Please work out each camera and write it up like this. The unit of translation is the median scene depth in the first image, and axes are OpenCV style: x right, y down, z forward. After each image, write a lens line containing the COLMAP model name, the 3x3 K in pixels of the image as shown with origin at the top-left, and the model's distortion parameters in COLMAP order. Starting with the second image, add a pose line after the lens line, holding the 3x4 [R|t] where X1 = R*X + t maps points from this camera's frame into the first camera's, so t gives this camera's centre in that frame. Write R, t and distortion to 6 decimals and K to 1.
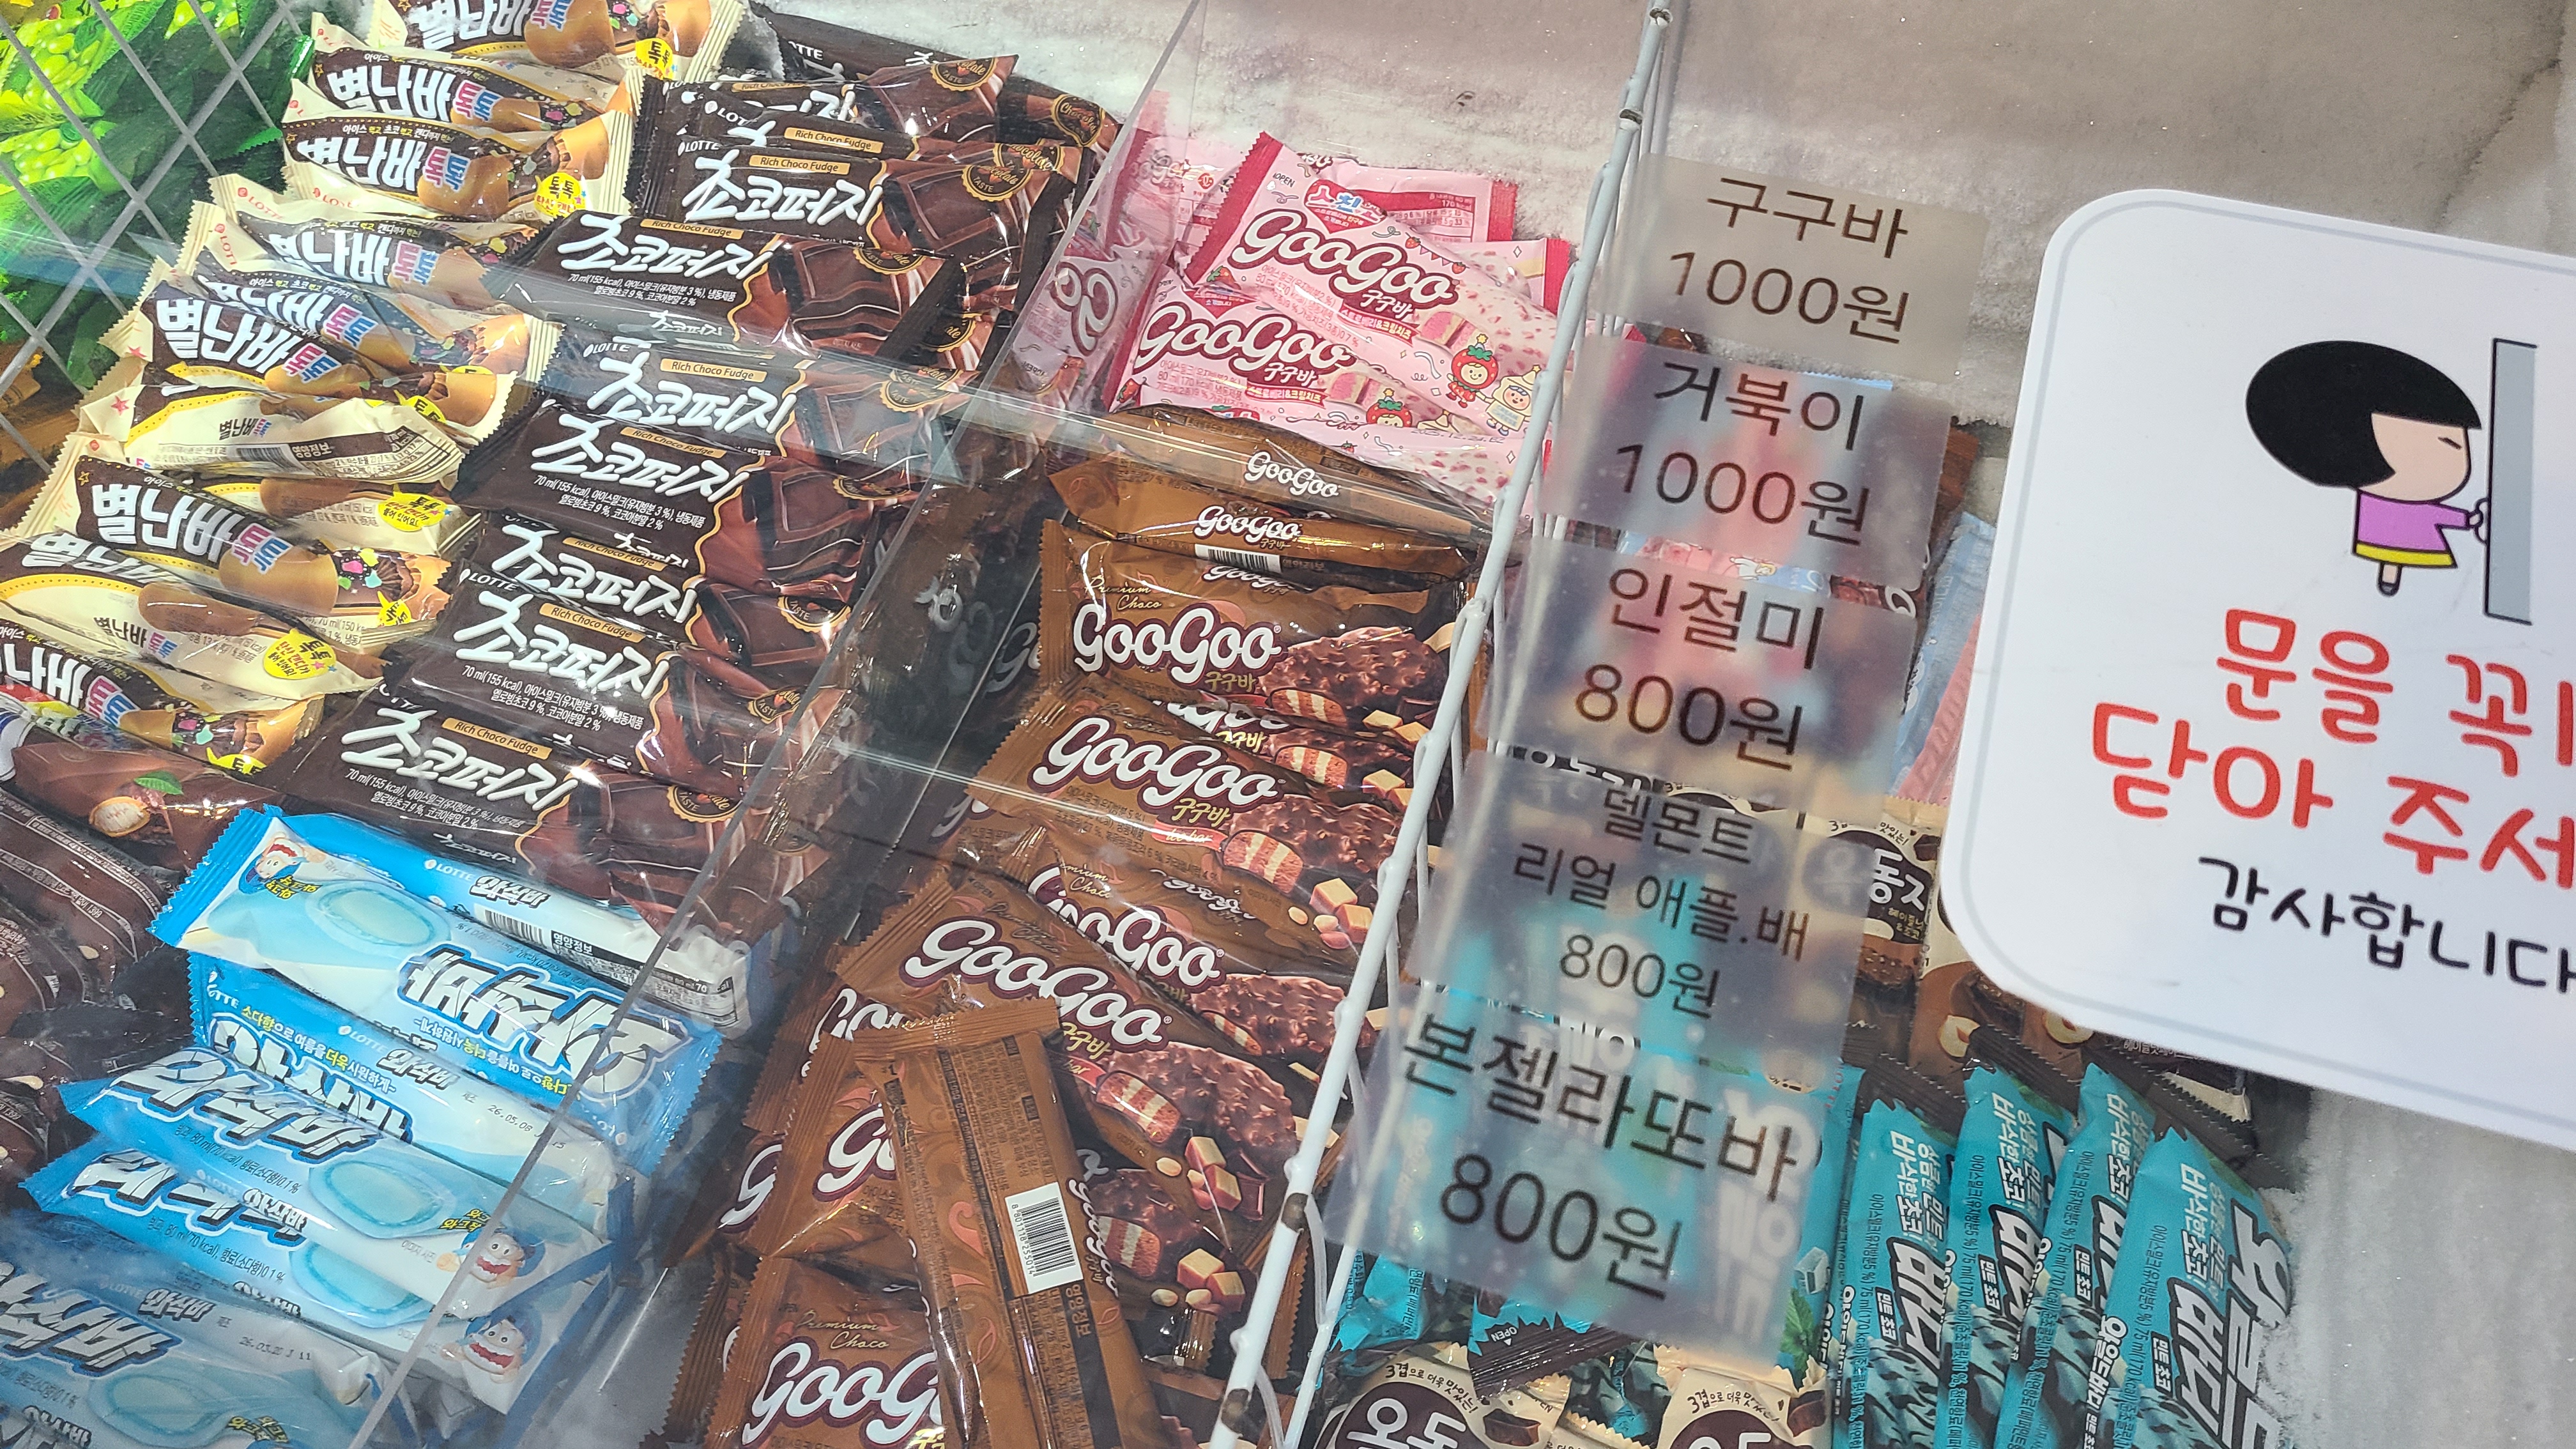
lens RADIAL K [[1987.1, 0, 1269.2], [0, 1987.1, 704.9], [0, 0, 1]] dist [0.054492, -0.047938]
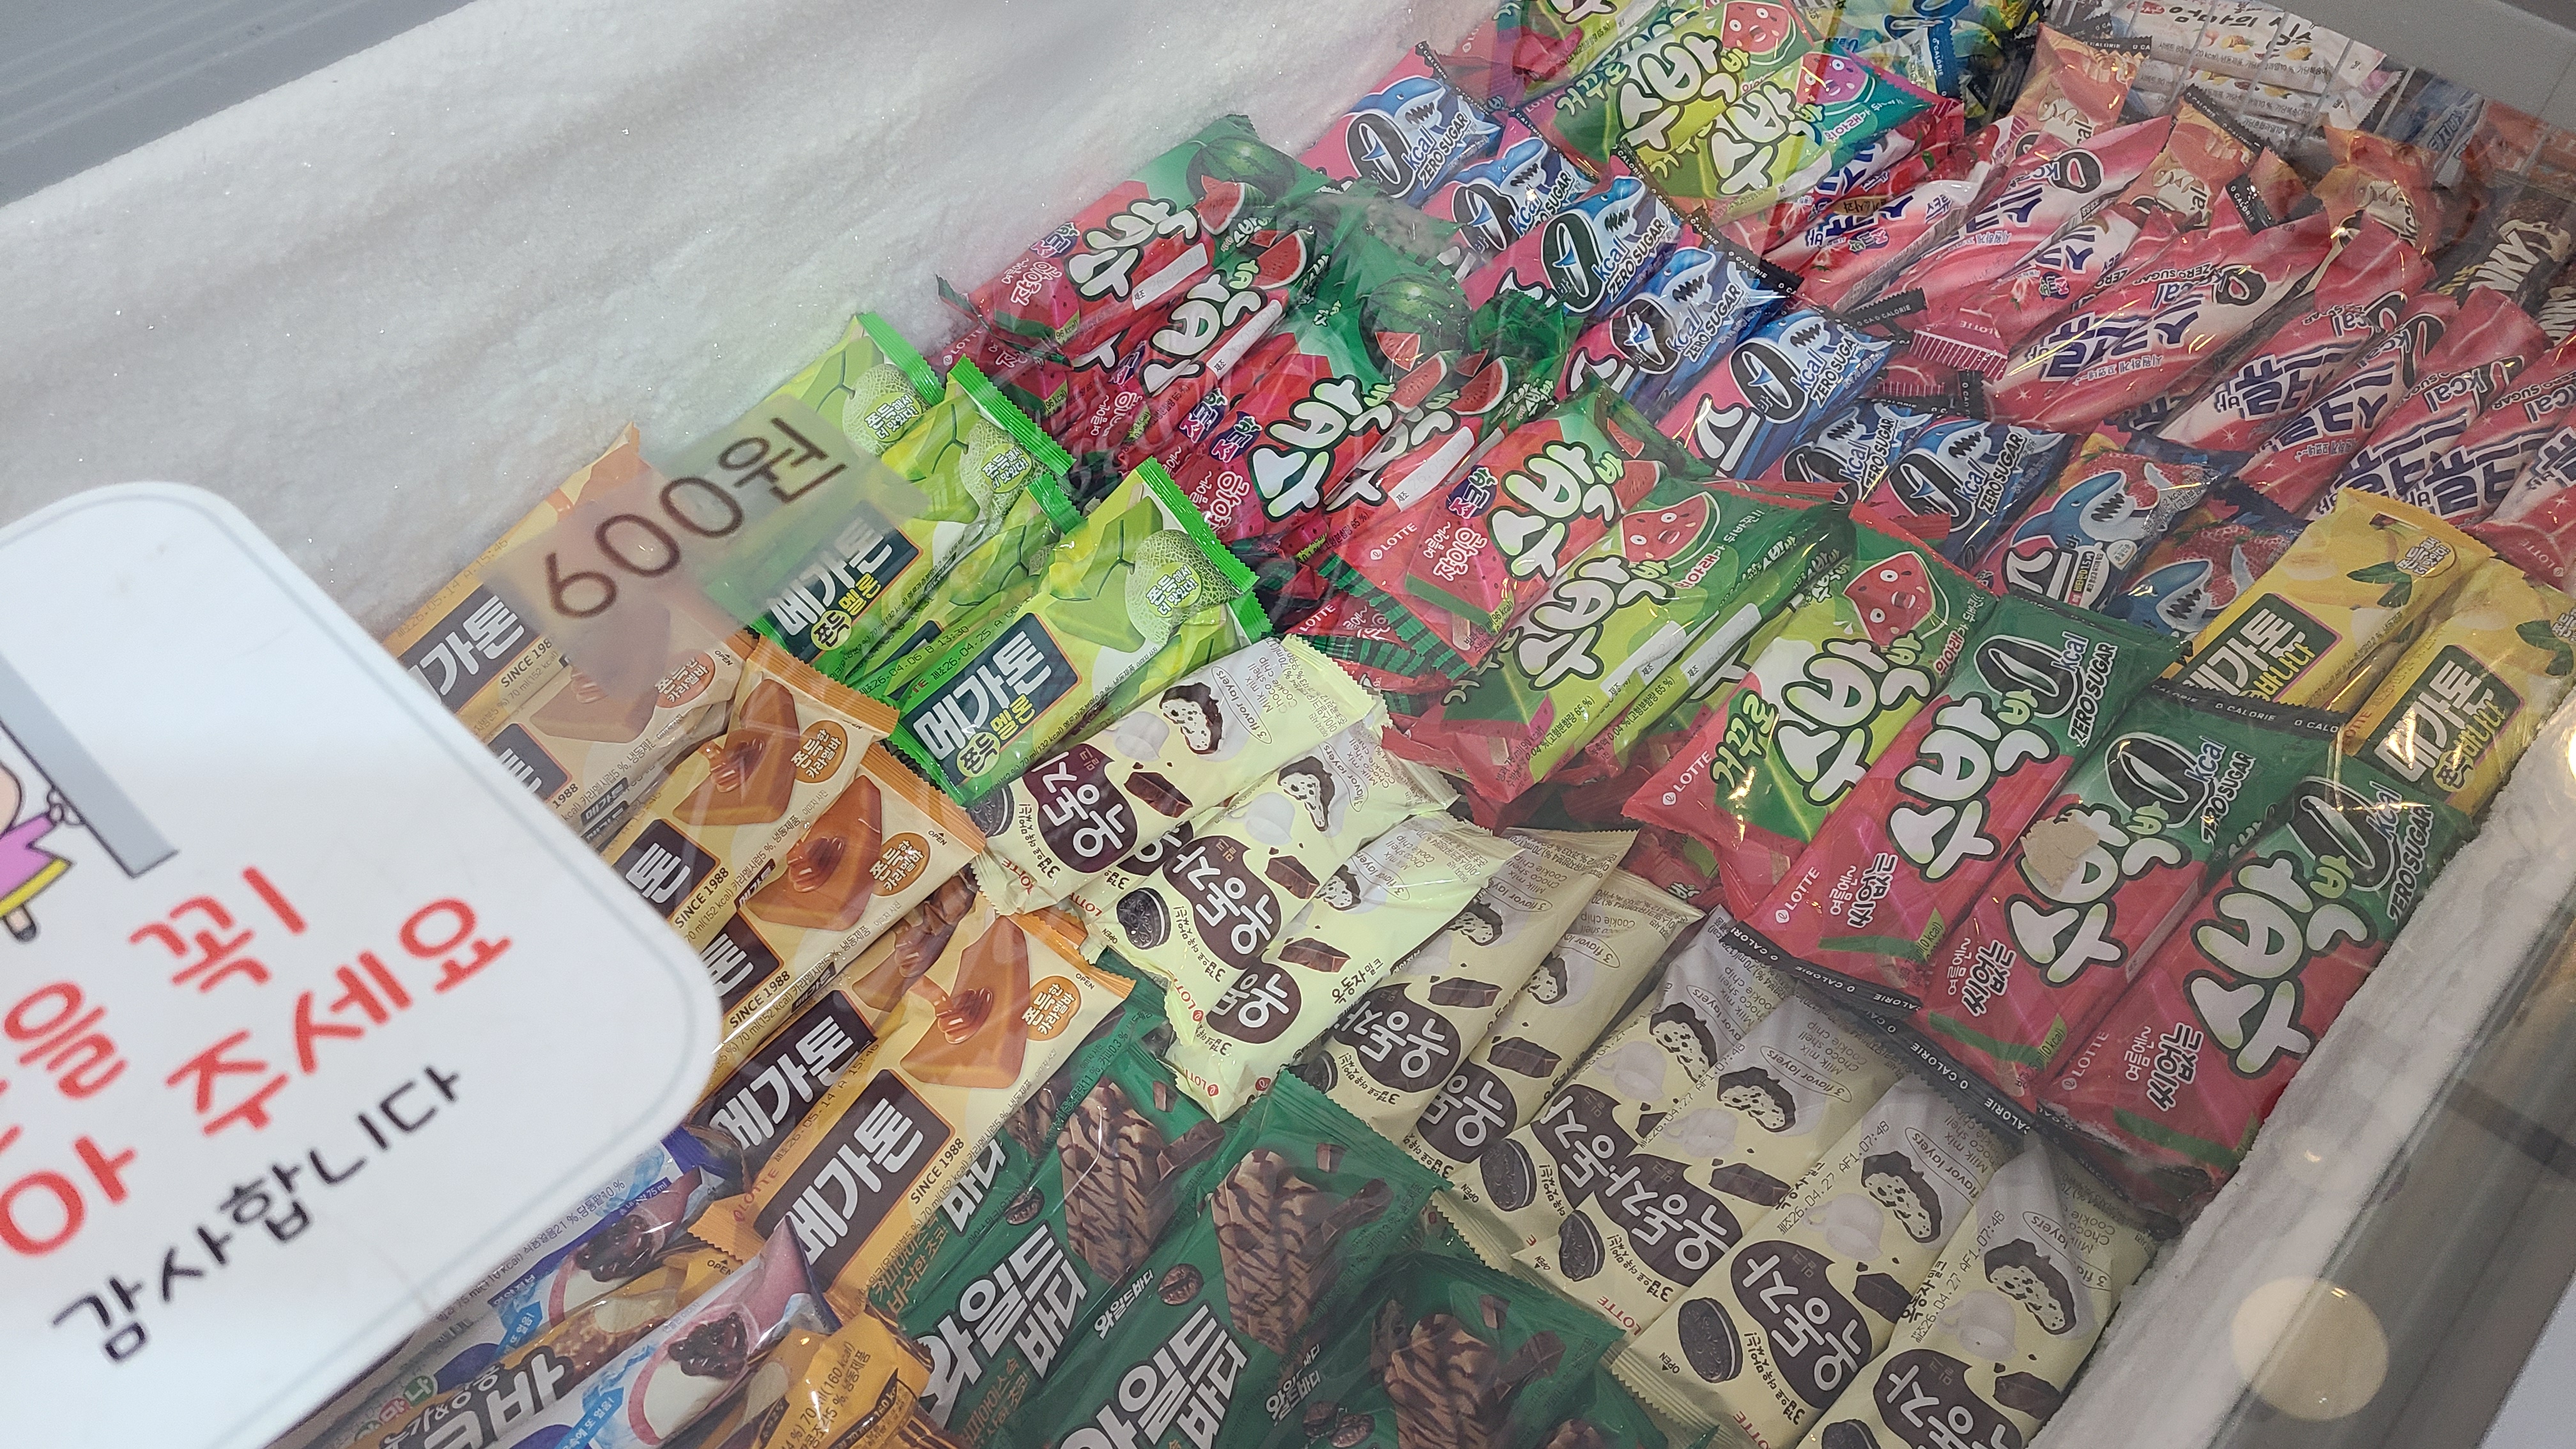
lens RADIAL K [[1993.3, 0, 1288.0], [0, 1993.3, 724.5], [0, 0, 1]] dist [0.061934, -0.072851]
pose [[0.432529, -0.643421, 0.631608, 0.313166], [0.749134, 0.646275, 0.145350, 0.171881], [-0.501714, 0.410291, 0.761541, 0.029096]]
